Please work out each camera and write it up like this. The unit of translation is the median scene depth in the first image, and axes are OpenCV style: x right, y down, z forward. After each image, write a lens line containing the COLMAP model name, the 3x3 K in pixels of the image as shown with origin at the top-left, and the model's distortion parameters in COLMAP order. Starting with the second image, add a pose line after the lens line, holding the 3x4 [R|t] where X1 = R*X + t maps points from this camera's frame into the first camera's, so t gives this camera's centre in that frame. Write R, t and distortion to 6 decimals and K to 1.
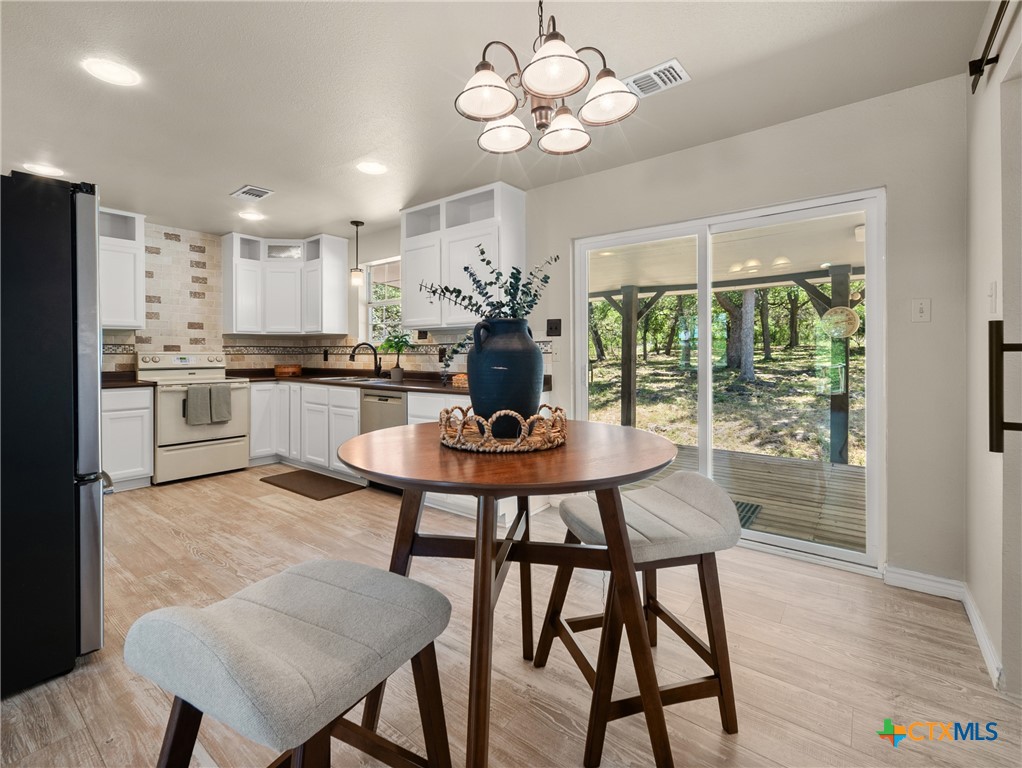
lens RADIAL K [[468.0, 0, 510.2], [0, 468.0, 346.3], [0, 0, 1]] dist [-0.002866, -0.000283]
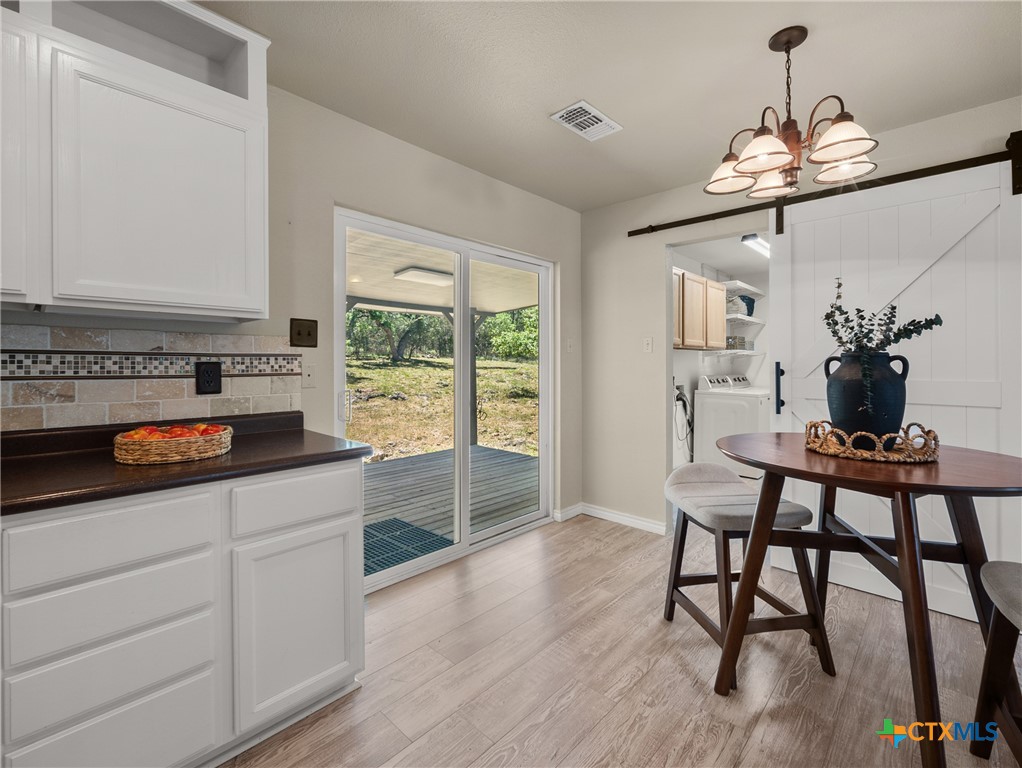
lens RADIAL K [[462.2, 0, 510.1], [0, 462.2, 364.4], [0, 0, 1]] dist [-0.002693, -0.000078]
pose [[0.090018, 0.007731, 0.995910, -0.372113], [-0.018205, 0.999816, -0.006116, -0.000366], [-0.995774, -0.017580, 0.090142, 0.521067]]
